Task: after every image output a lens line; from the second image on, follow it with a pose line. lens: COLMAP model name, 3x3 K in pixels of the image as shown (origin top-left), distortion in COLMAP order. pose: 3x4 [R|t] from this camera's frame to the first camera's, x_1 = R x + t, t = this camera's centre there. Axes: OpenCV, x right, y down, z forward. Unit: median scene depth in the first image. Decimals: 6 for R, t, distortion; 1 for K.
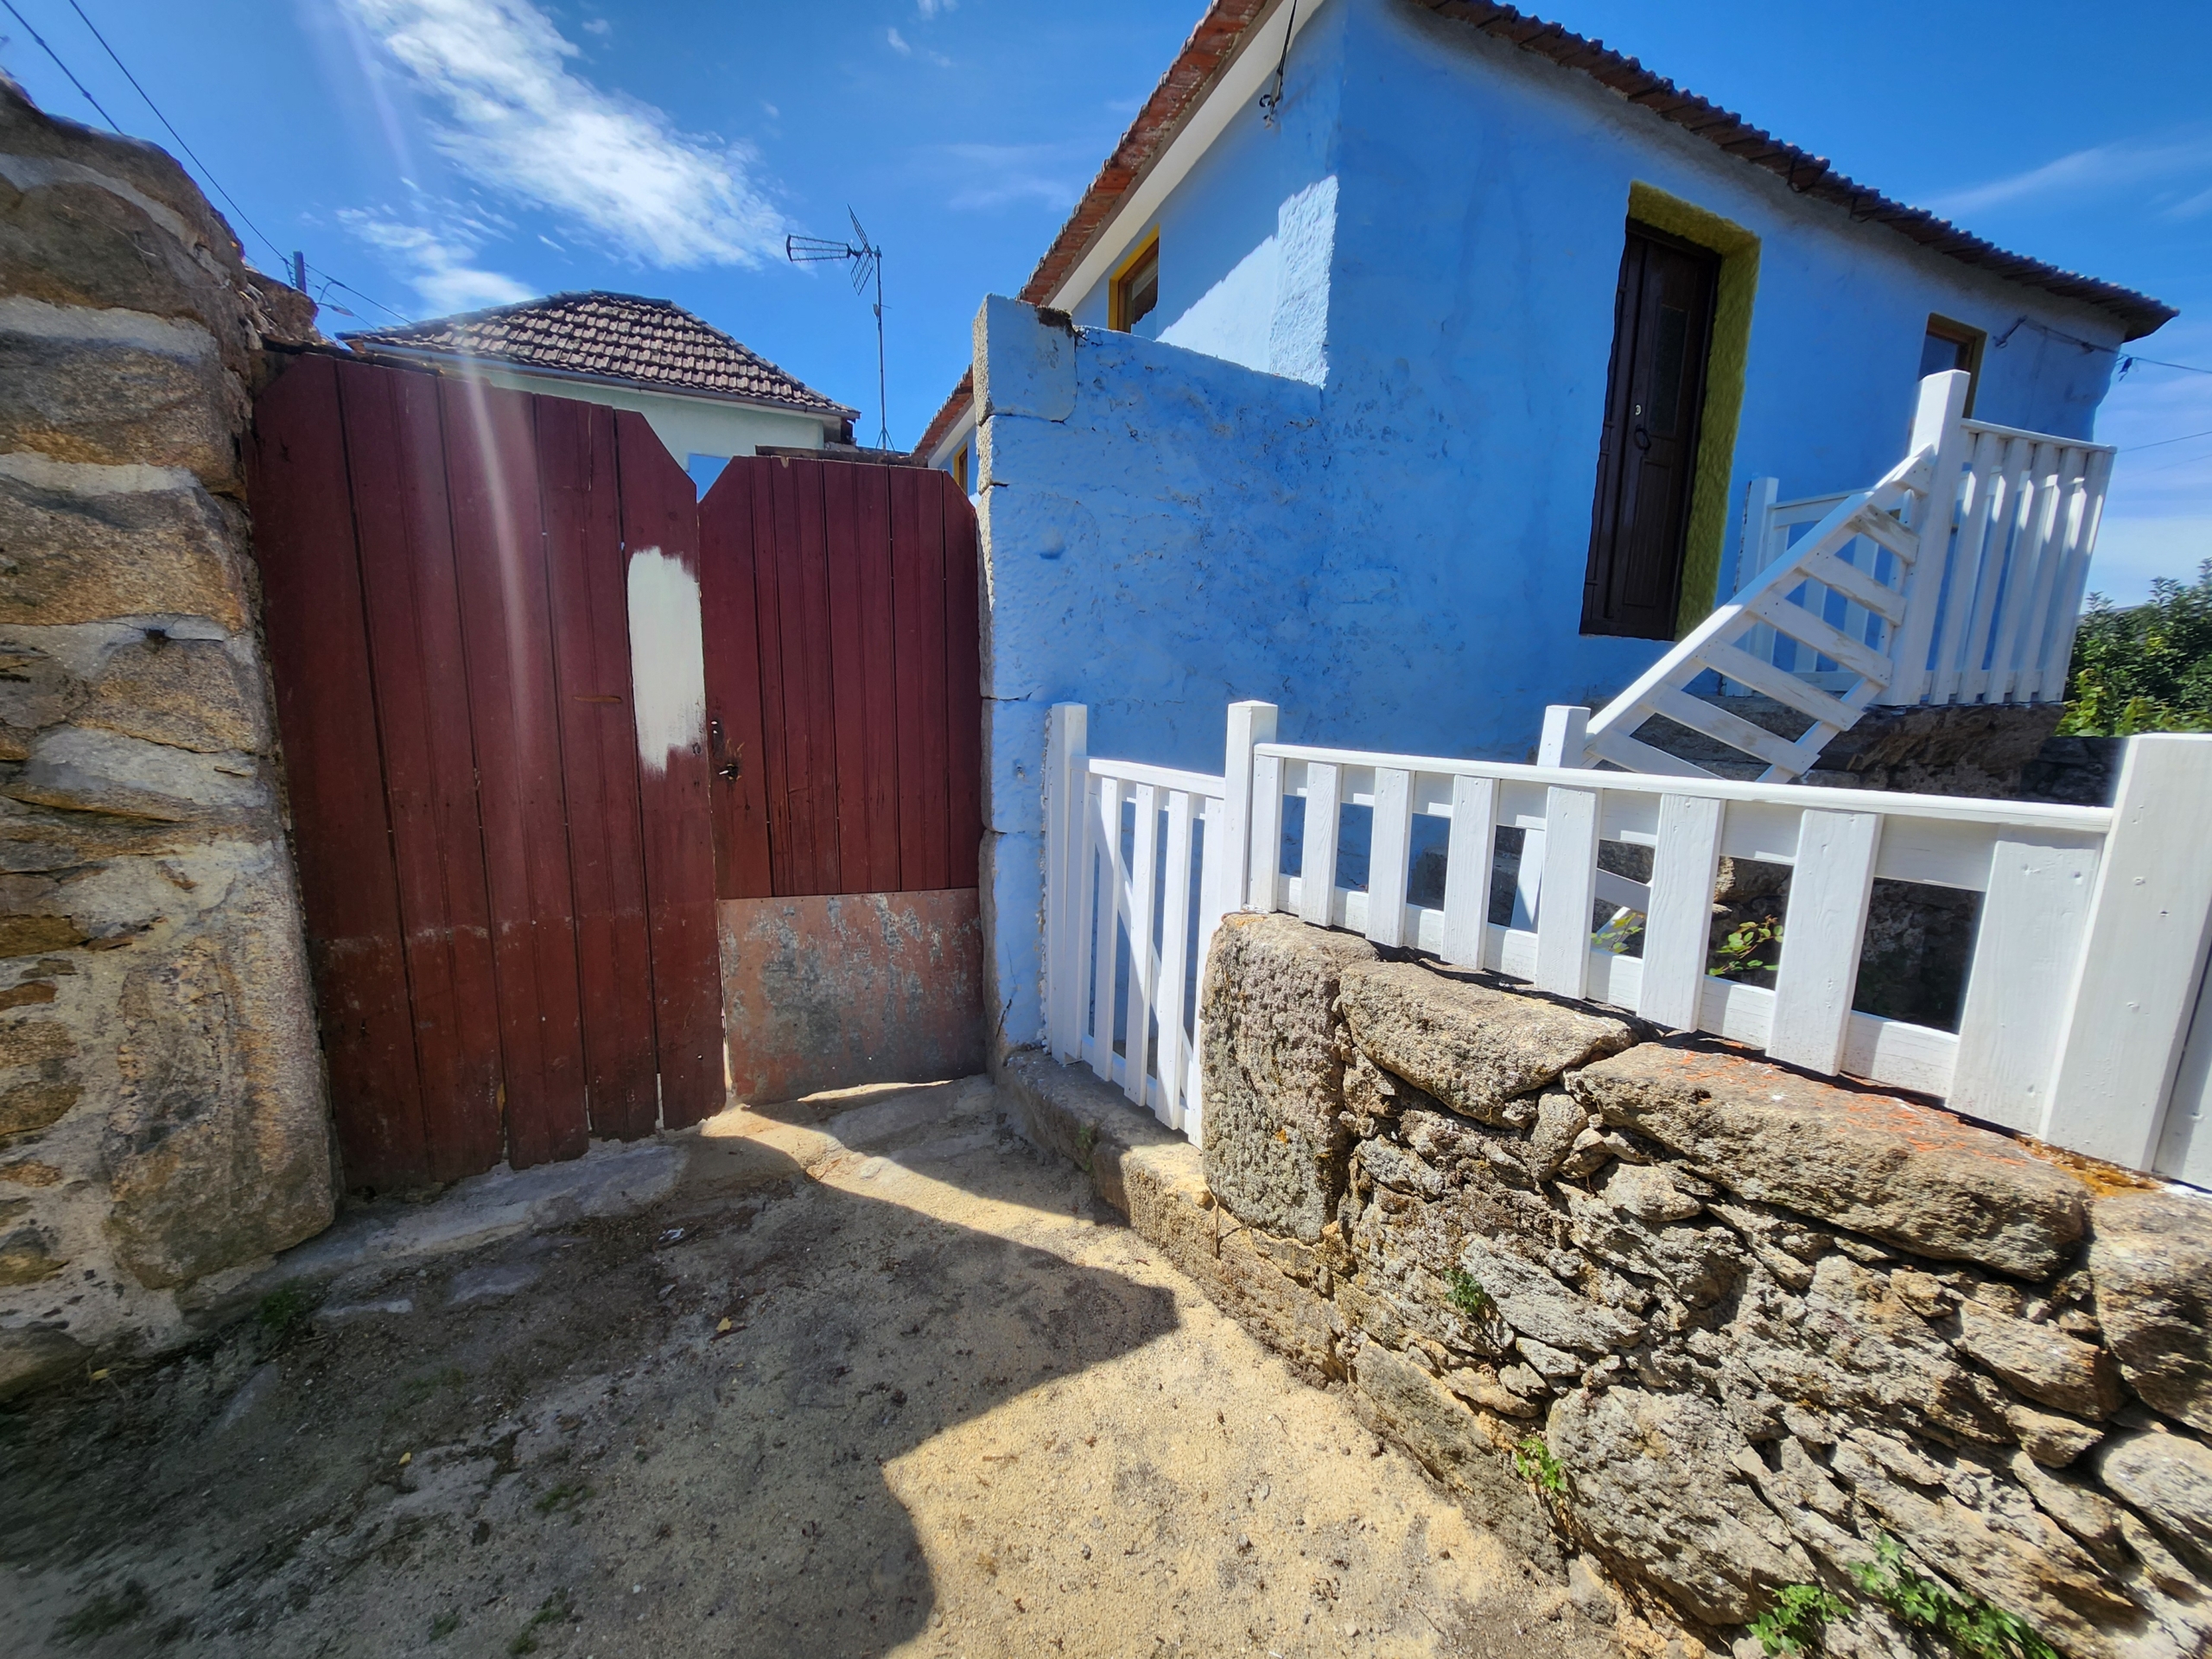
lens RADIAL K [[873.6, 0, 1091.6], [0, 873.6, 831.7], [0, 0, 1]] dist [-0.007657, 0.004447]
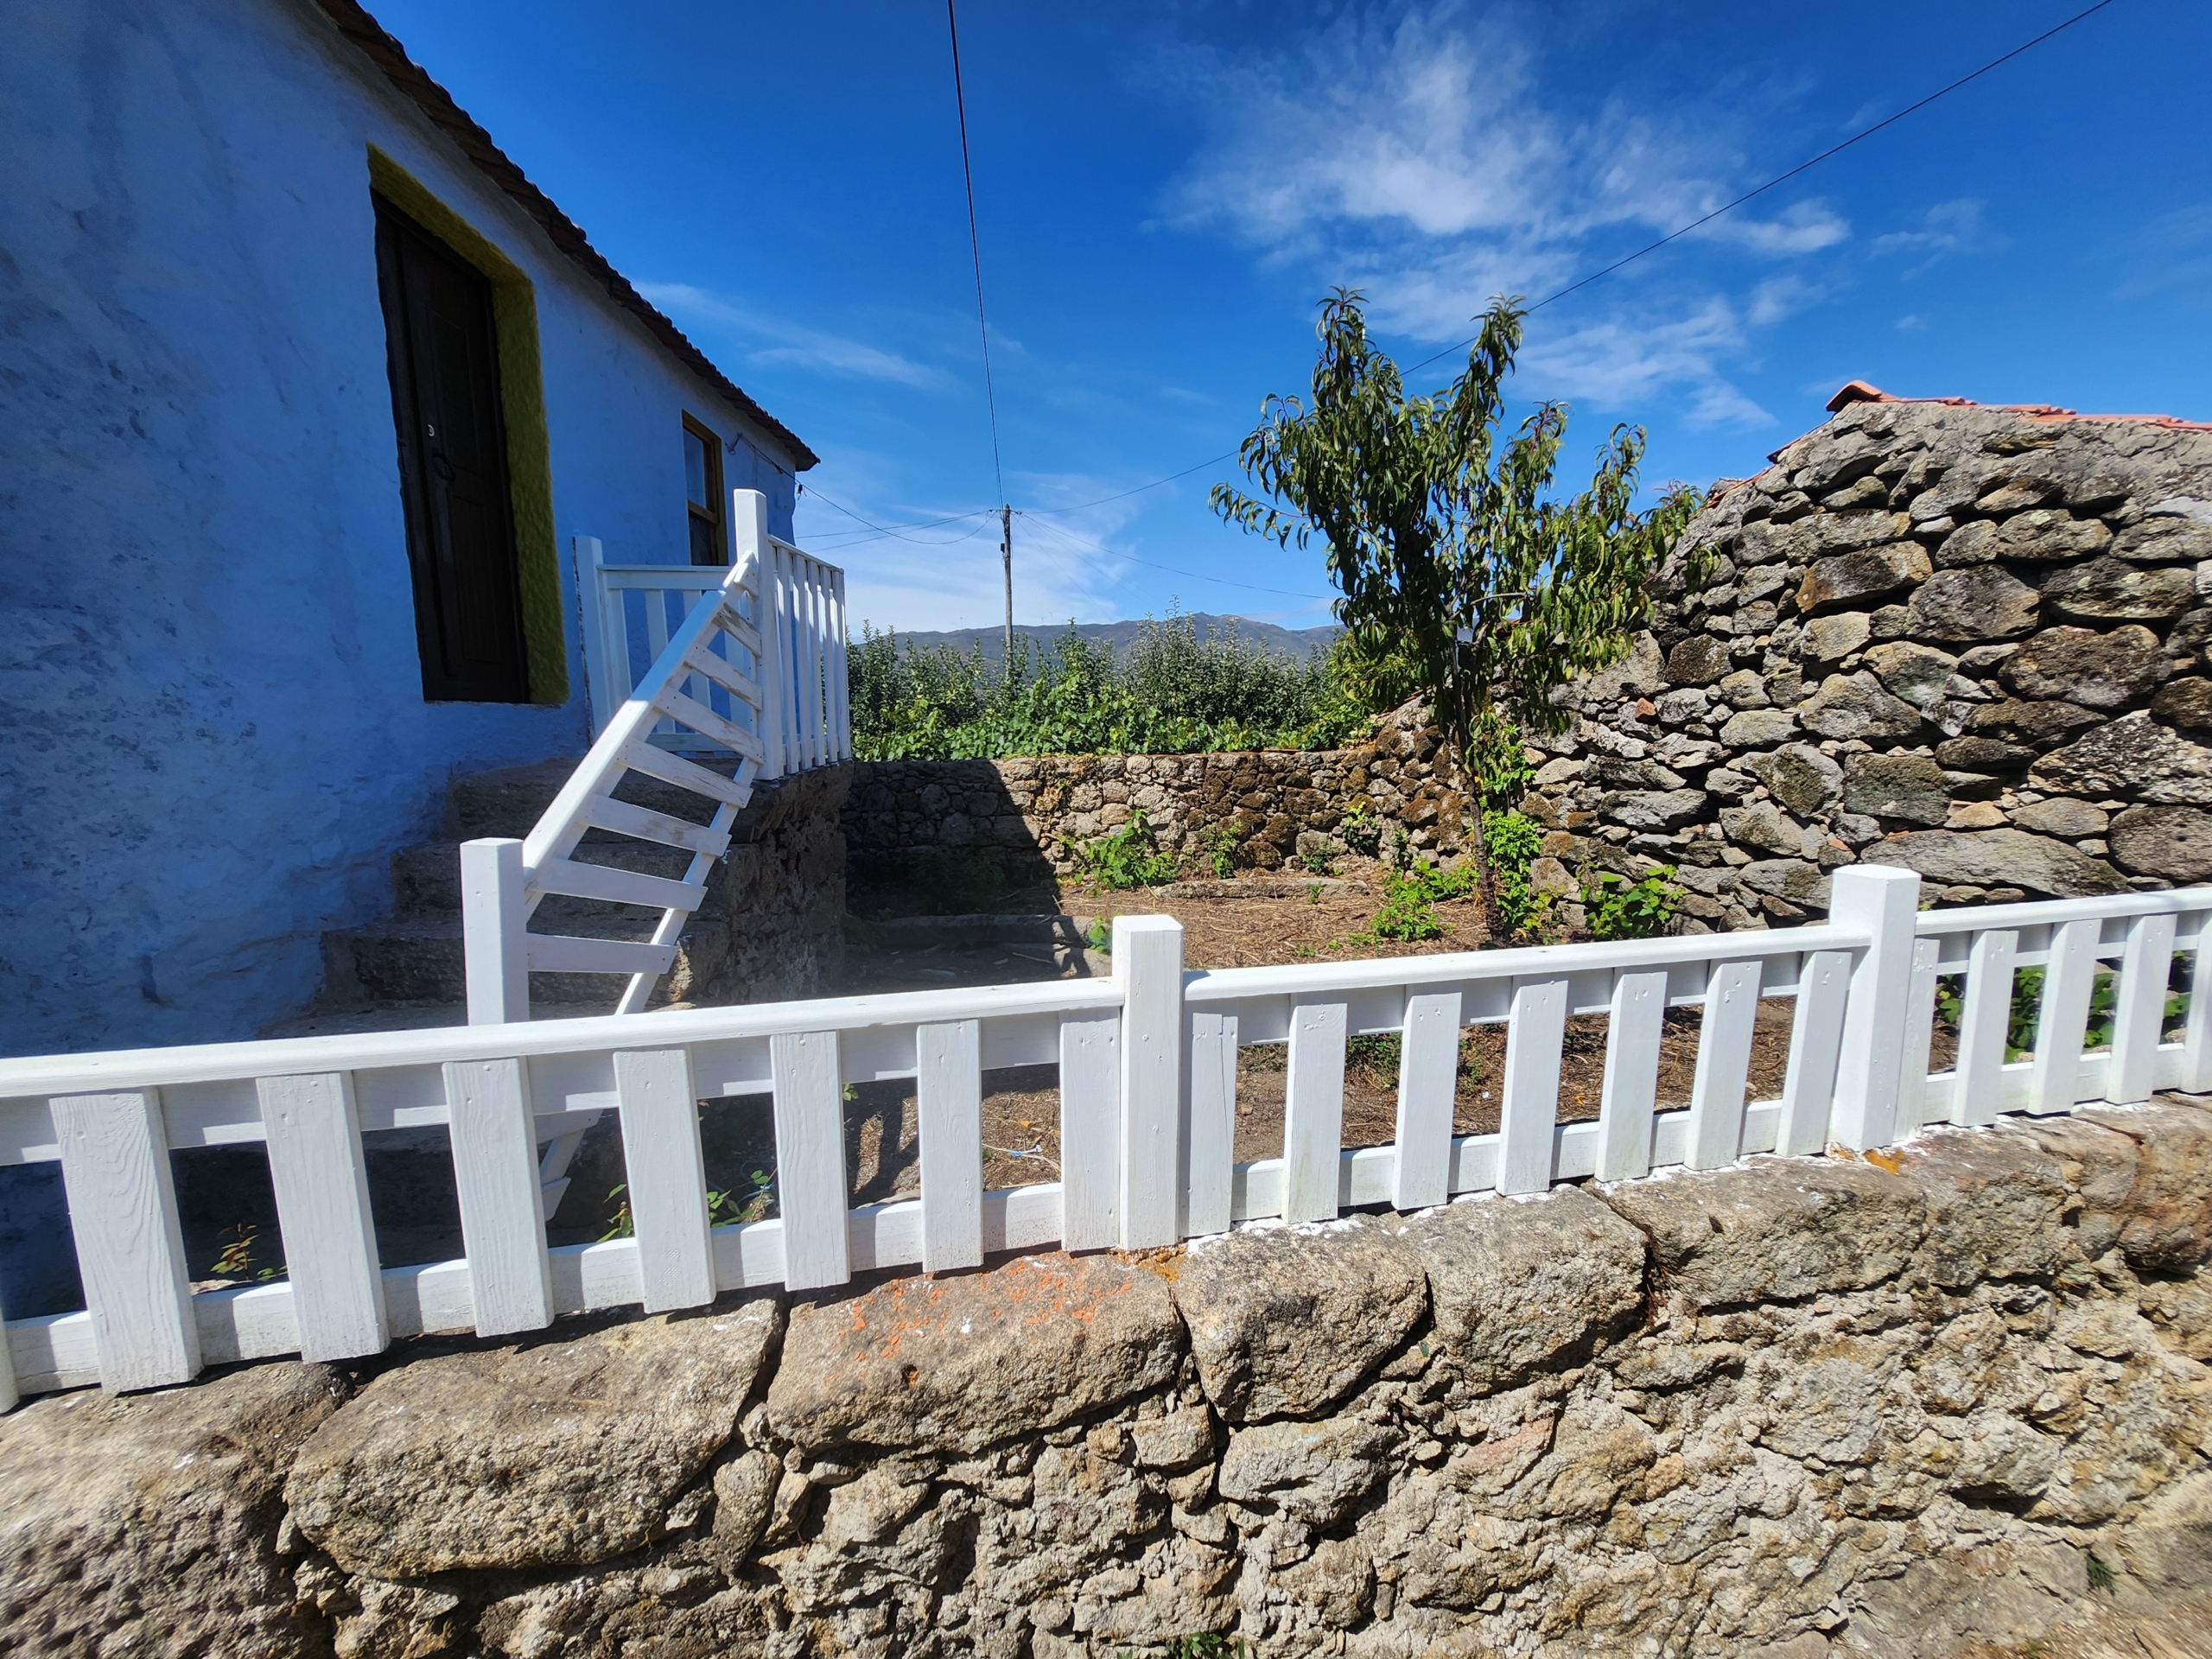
lens RADIAL K [[873.6, 0, 1101.2], [0, 873.6, 823.7], [0, 0, 1]] dist [-0.007657, 0.004447]
pose [[0.344169, -0.159475, 0.925265, 0.039622], [0.162526, 0.980712, 0.108577, -0.295635], [-0.924734, 0.113011, 0.363449, 0.421514]]
